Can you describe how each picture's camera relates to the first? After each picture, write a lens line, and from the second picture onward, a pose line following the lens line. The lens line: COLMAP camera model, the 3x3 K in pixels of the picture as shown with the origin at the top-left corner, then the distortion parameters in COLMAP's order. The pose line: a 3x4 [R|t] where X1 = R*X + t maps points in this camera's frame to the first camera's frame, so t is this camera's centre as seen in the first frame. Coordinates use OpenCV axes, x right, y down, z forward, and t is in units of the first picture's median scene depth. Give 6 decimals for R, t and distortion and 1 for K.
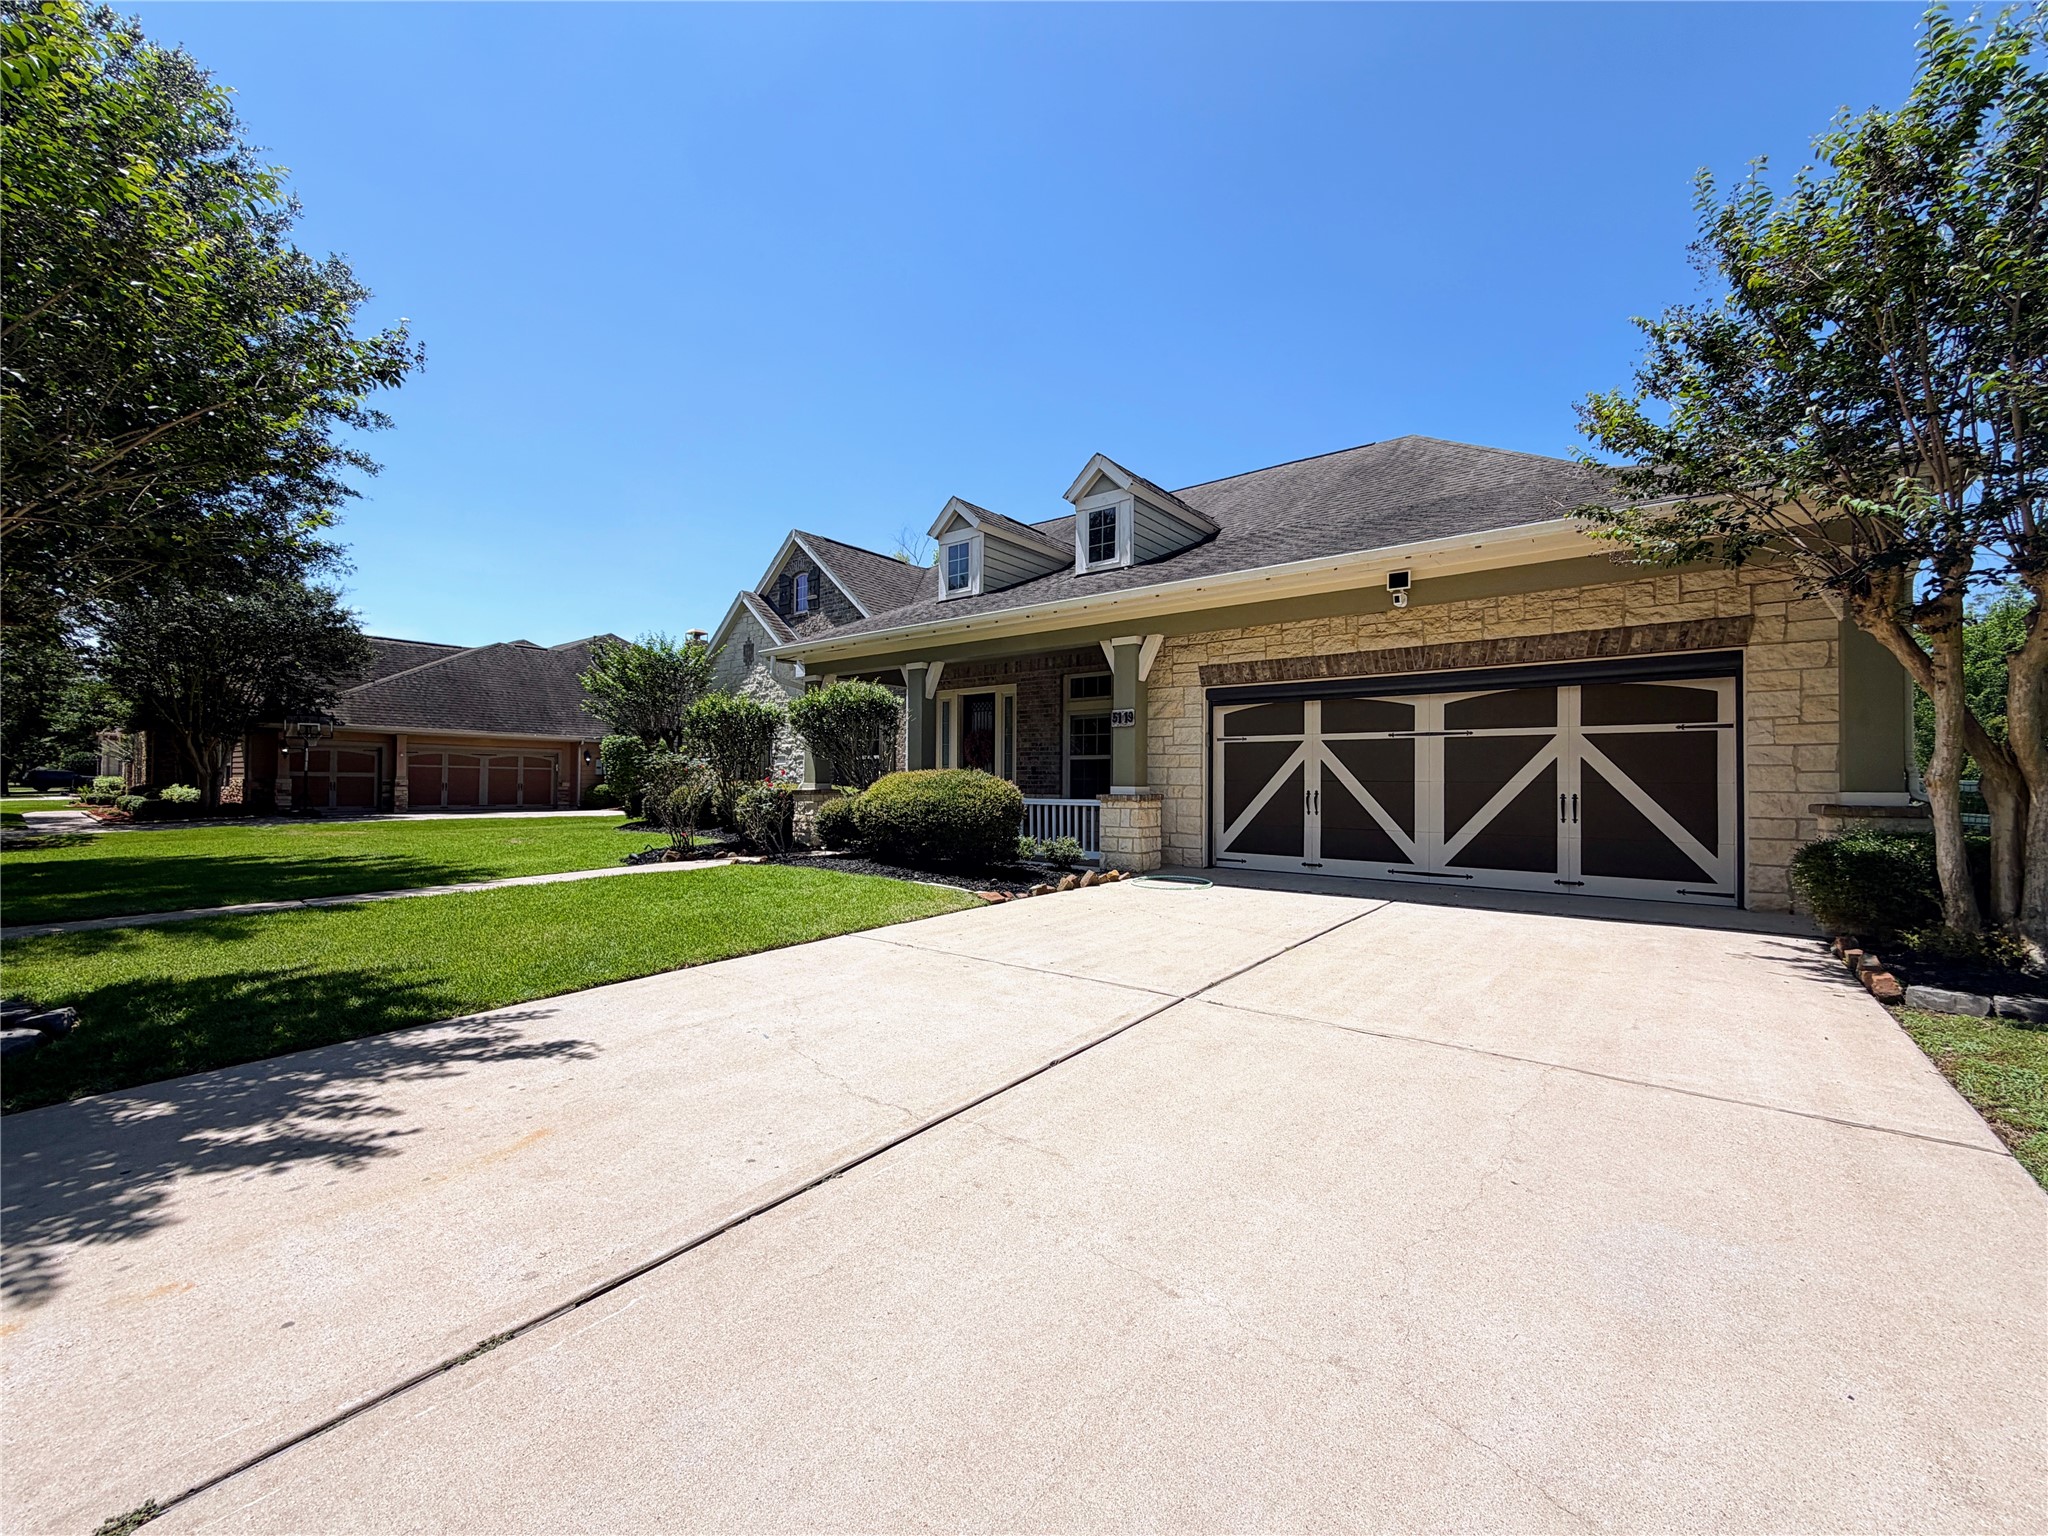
lens RADIAL K [[819.6, 0, 1015.9], [0, 819.6, 763.3], [0, 0, 1]] dist [0.000372, -0.000175]
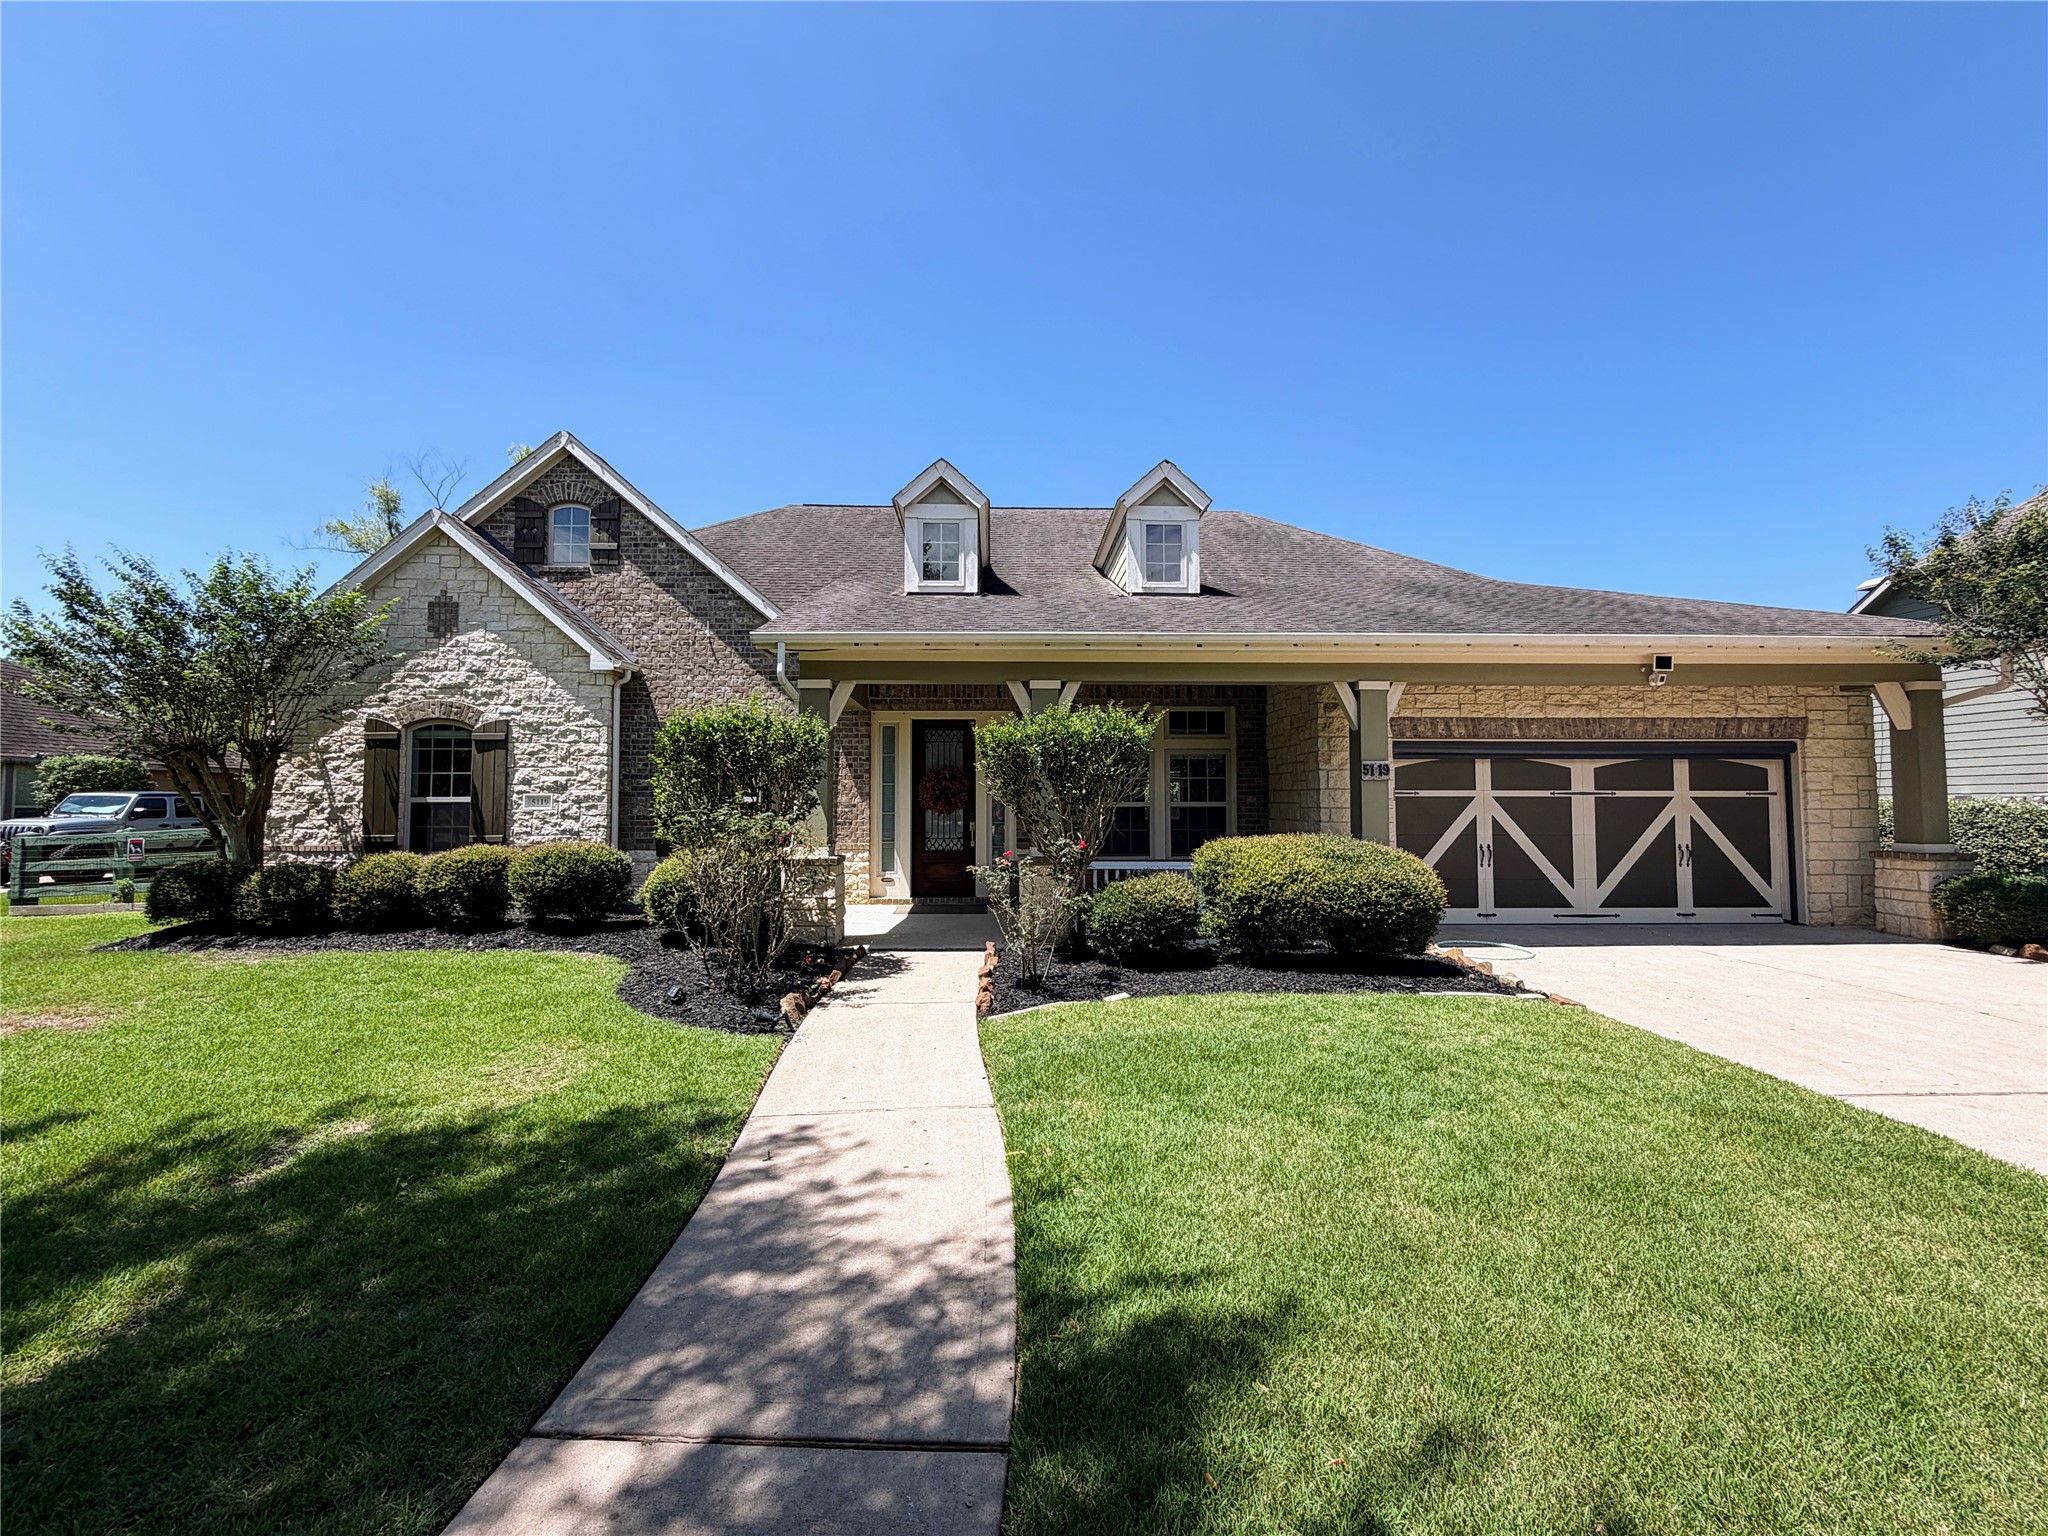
lens RADIAL K [[819.6, 0, 1024.1], [0, 819.6, 778.5], [0, 0, 1]] dist [0.000372, -0.000175]
pose [[0.756512, 0.039033, 0.652814, -0.838181], [-0.011311, 0.998849, -0.046615, 0.005575], [-0.653883, 0.027881, 0.756082, 0.633820]]
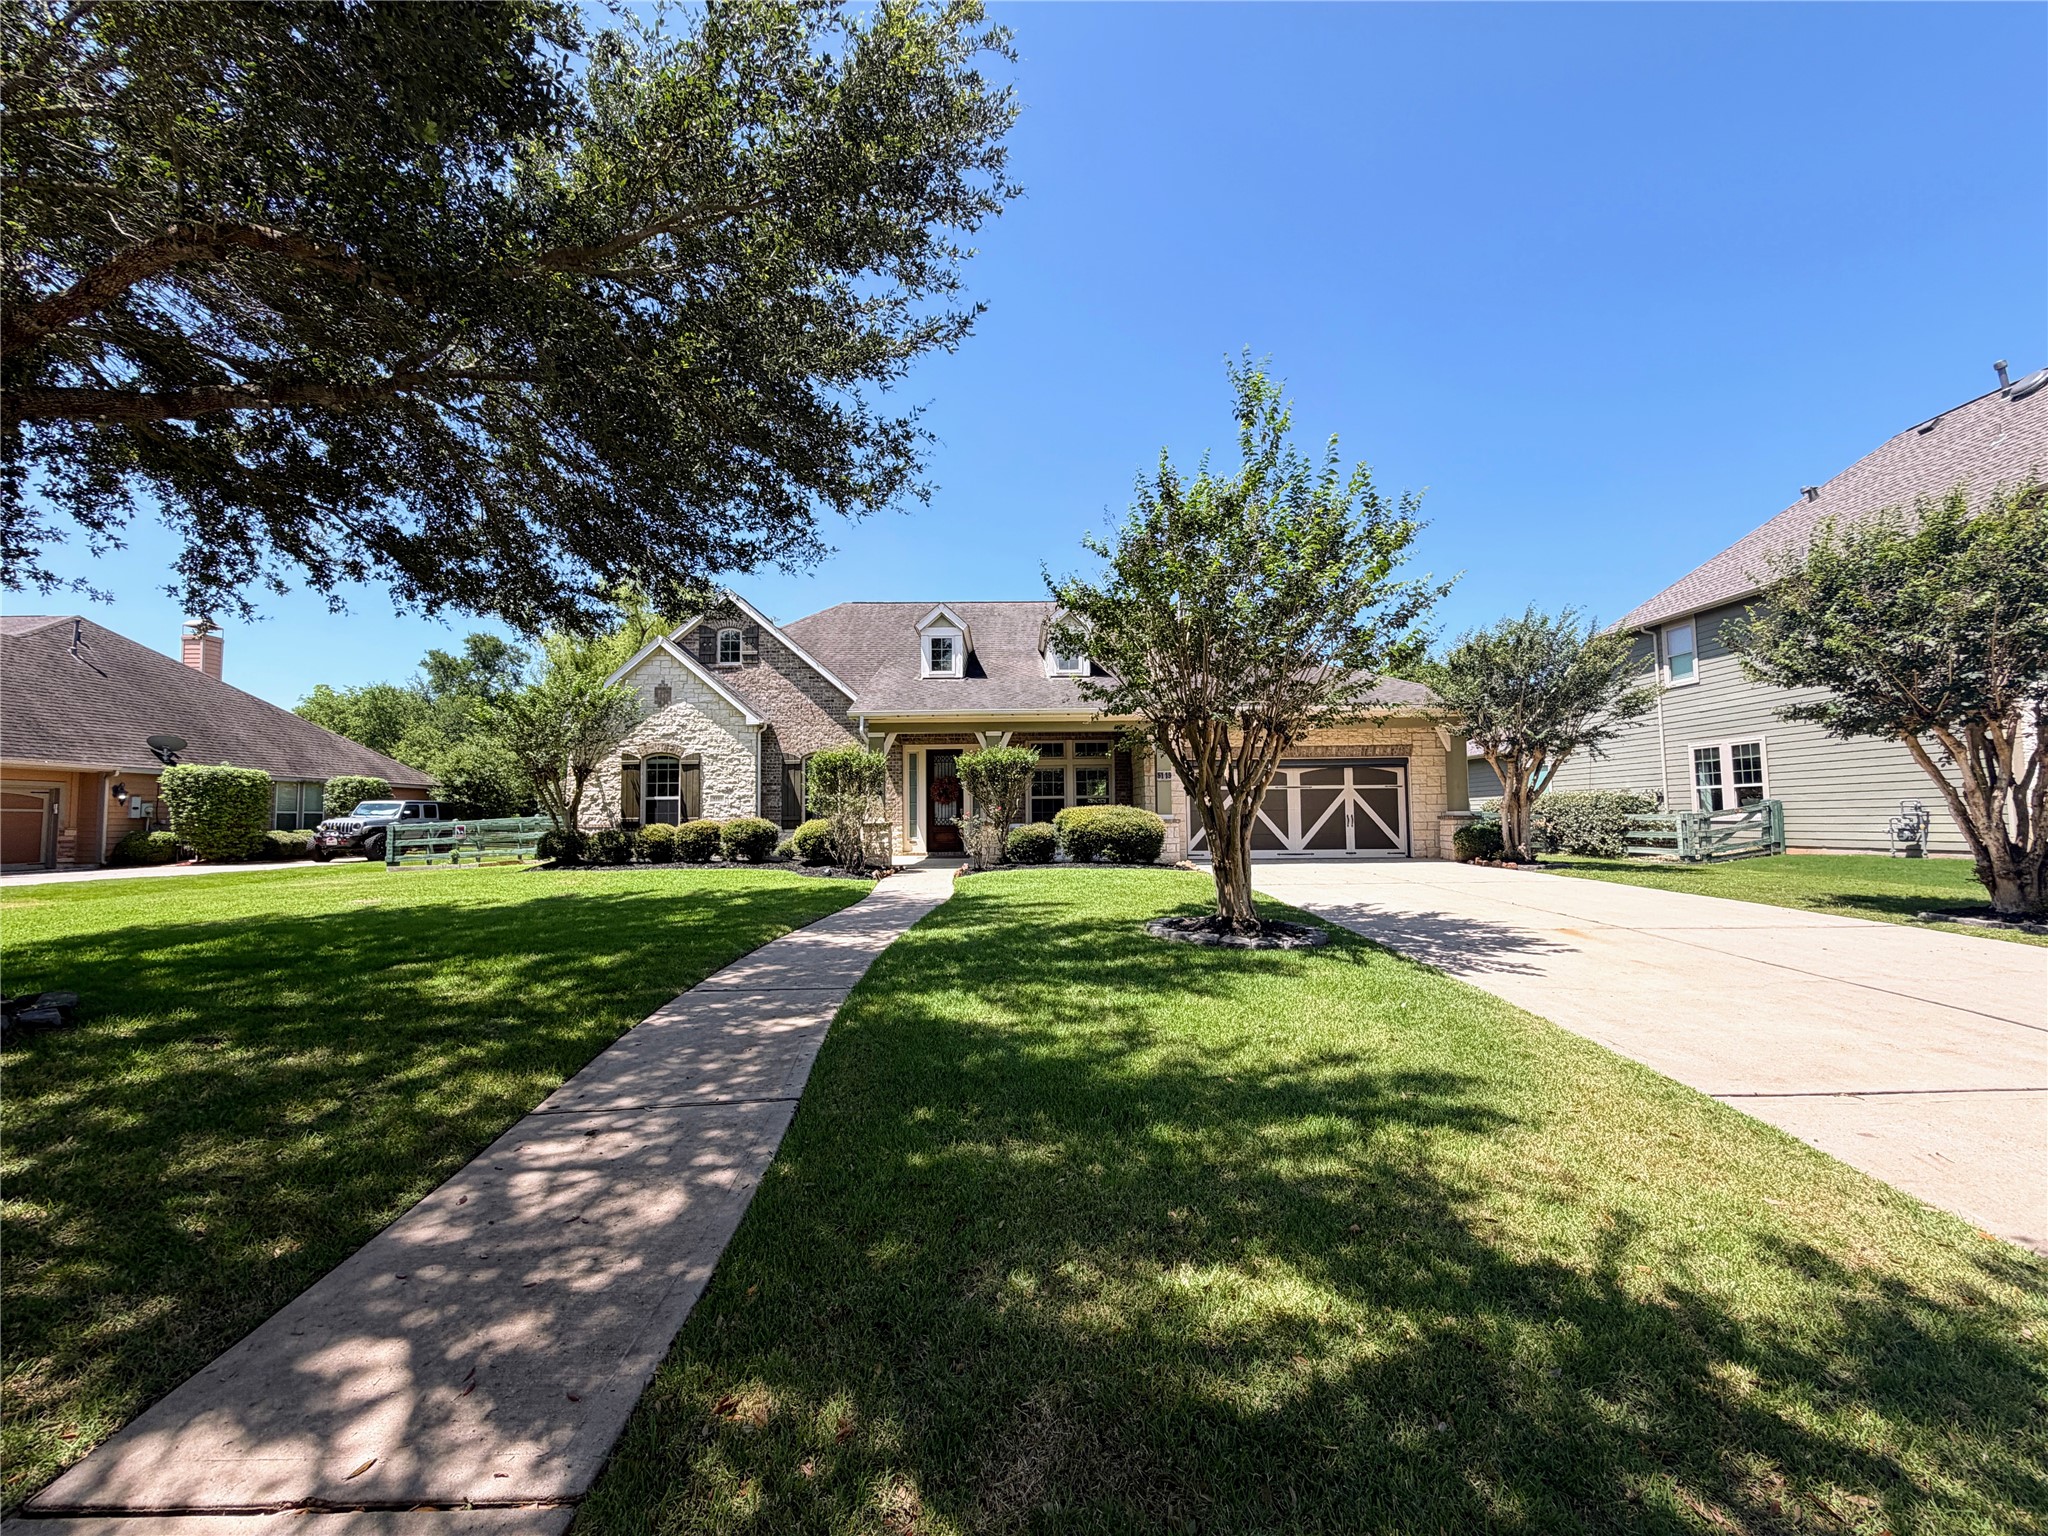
lens RADIAL K [[819.6, 0, 1026.8], [0, 819.6, 768.6], [0, 0, 1]] dist [0.000372, -0.000175]
pose [[0.766848, 0.047629, 0.640059, -1.357910], [-0.001427, 0.997367, -0.072509, 0.069312], [-0.641827, 0.054690, 0.764897, -0.171651]]
